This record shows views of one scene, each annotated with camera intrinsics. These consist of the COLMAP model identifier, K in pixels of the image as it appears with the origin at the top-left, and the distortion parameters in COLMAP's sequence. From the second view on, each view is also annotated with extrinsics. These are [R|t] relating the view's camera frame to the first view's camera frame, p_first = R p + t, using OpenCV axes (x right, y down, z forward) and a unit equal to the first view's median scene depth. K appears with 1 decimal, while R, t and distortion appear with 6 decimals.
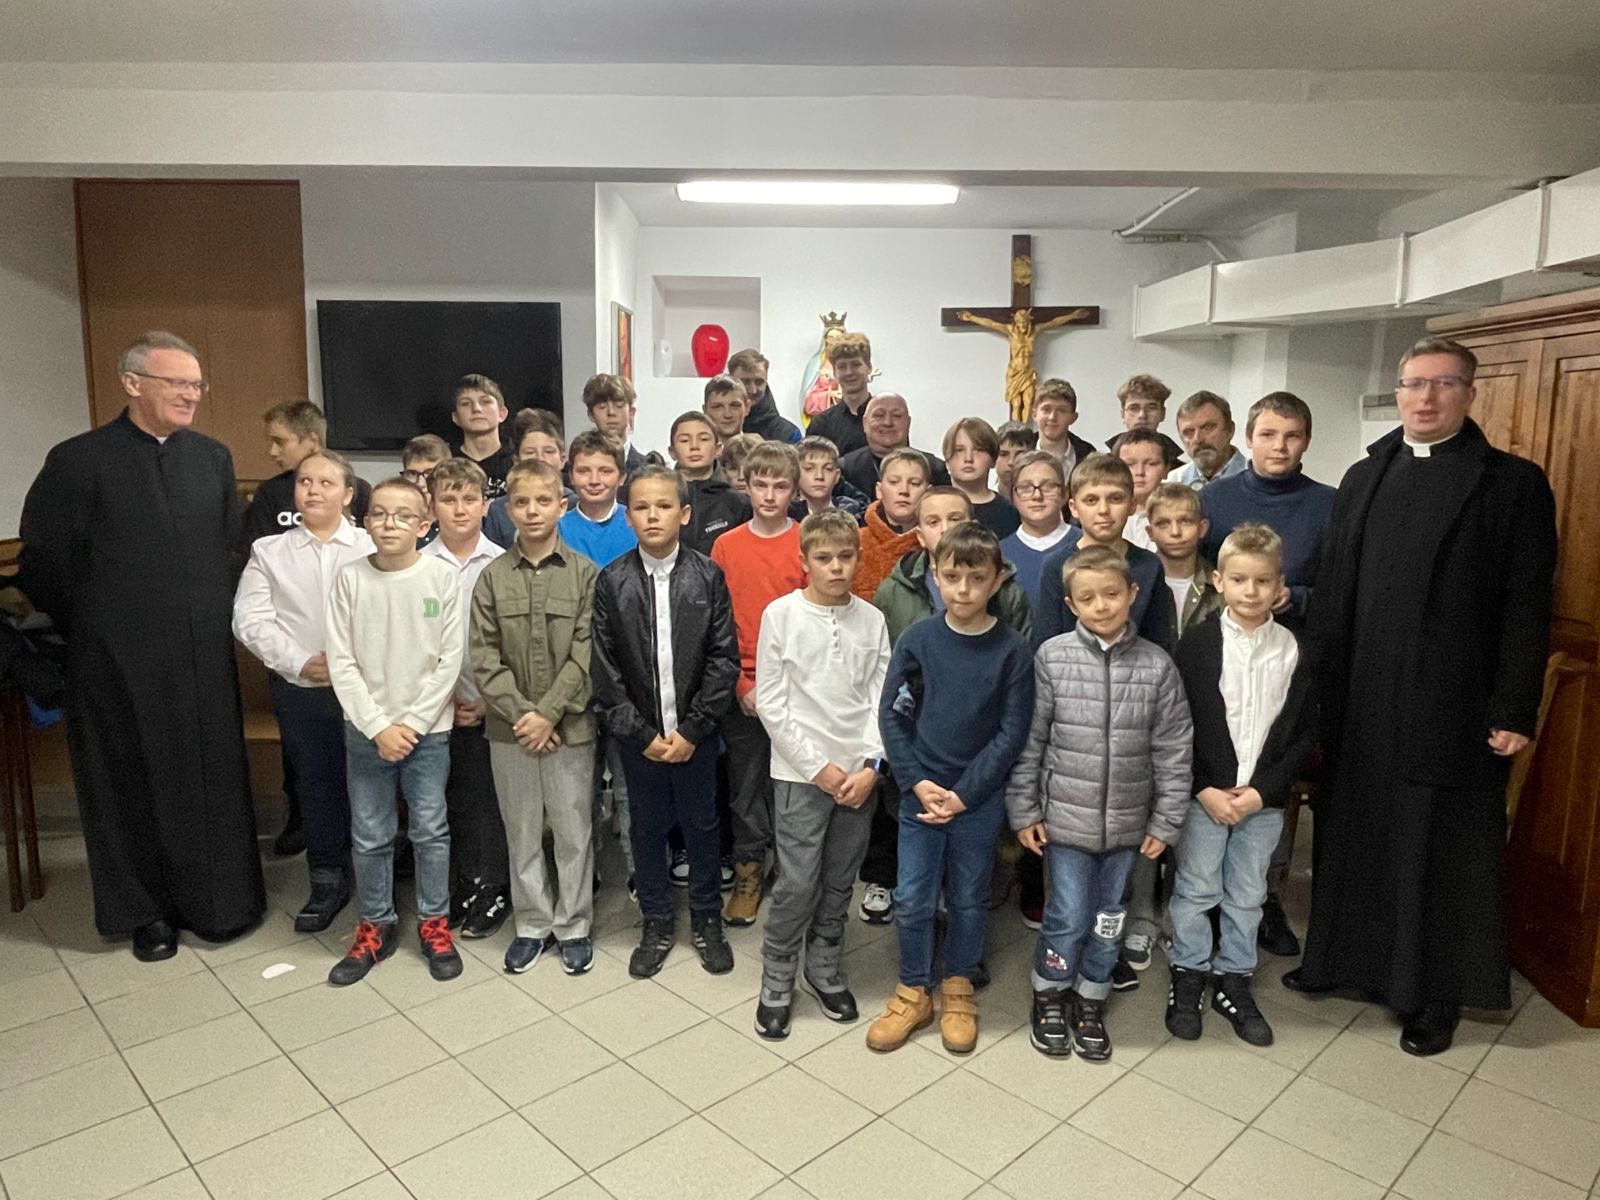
lens RADIAL K [[1090.5, 0, 800.0], [0, 1090.5, 600.0], [0, 0, 1]] dist [-0.004247, 0.000693]
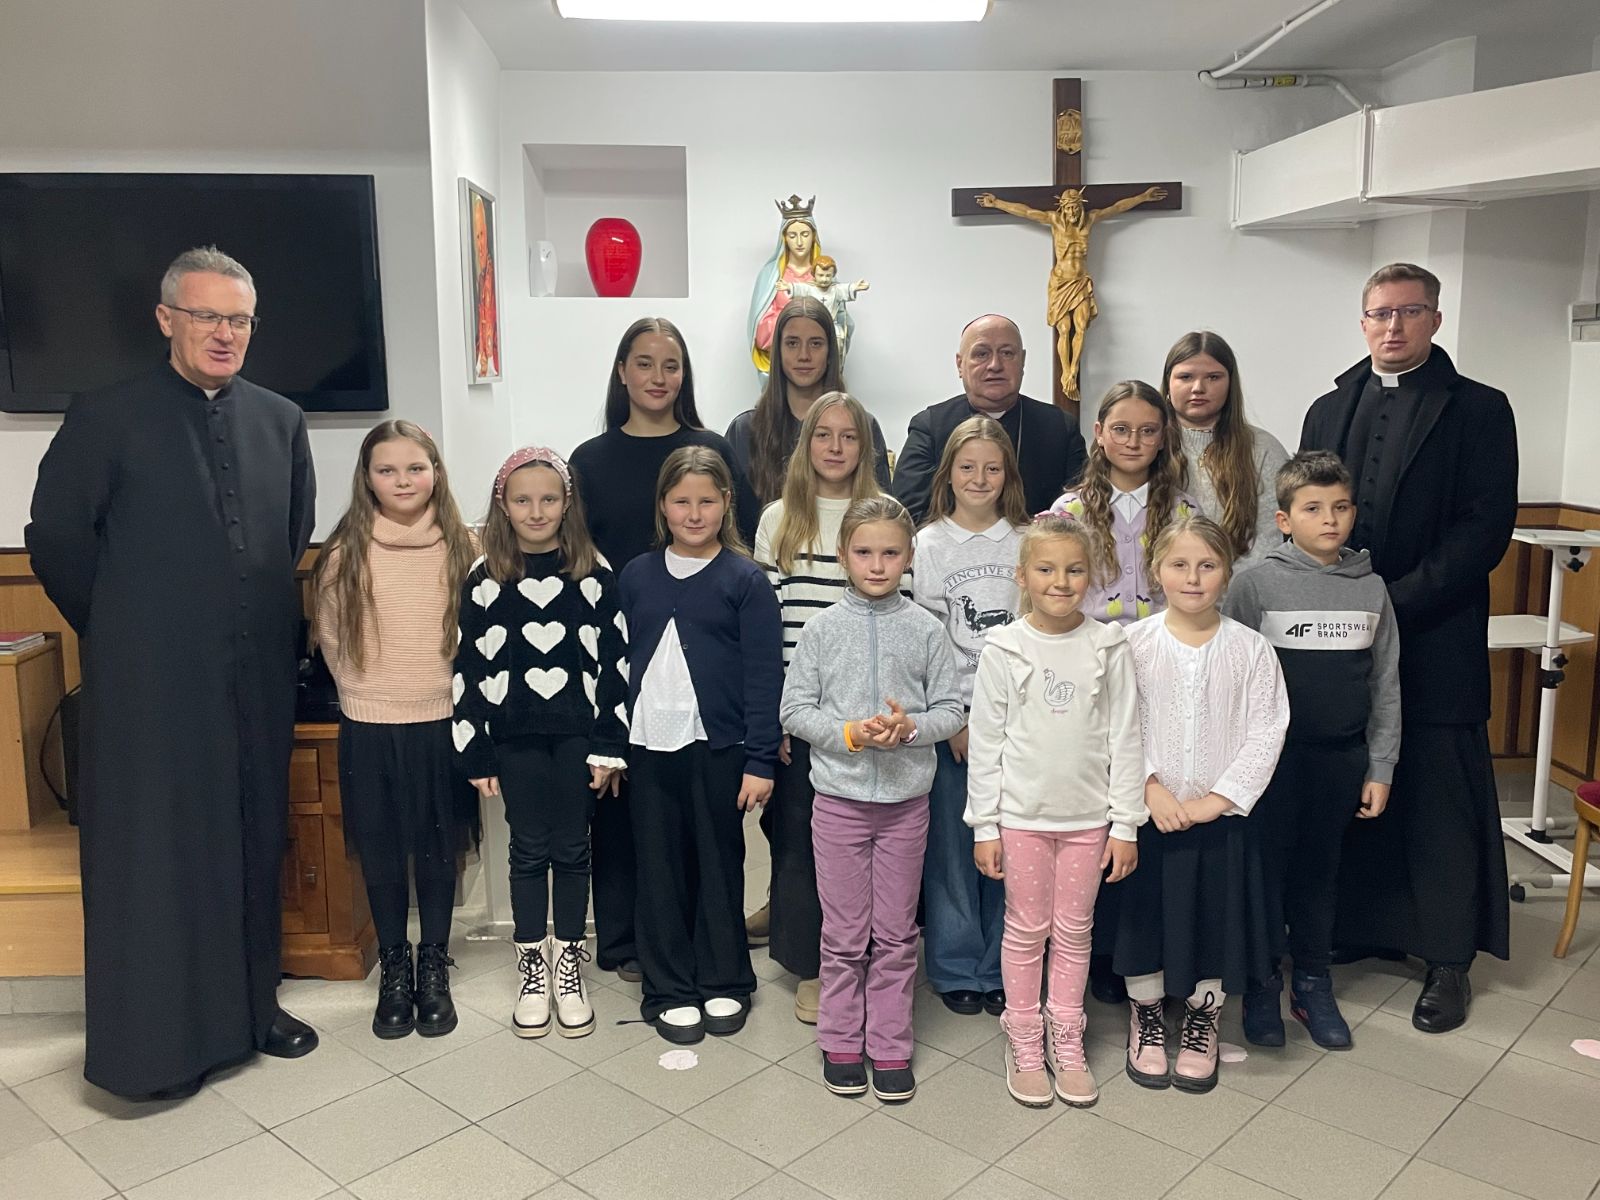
lens RADIAL K [[1363.1, 0, 800.0], [0, 1363.1, 600.0], [0, 0, 1]] dist [0.013970, -0.005538]
pose [[0.998140, -0.029793, 0.053193, -0.018671], [0.029288, 0.999518, 0.010247, -0.022795], [-0.053473, -0.008670, 0.998532, 0.152551]]
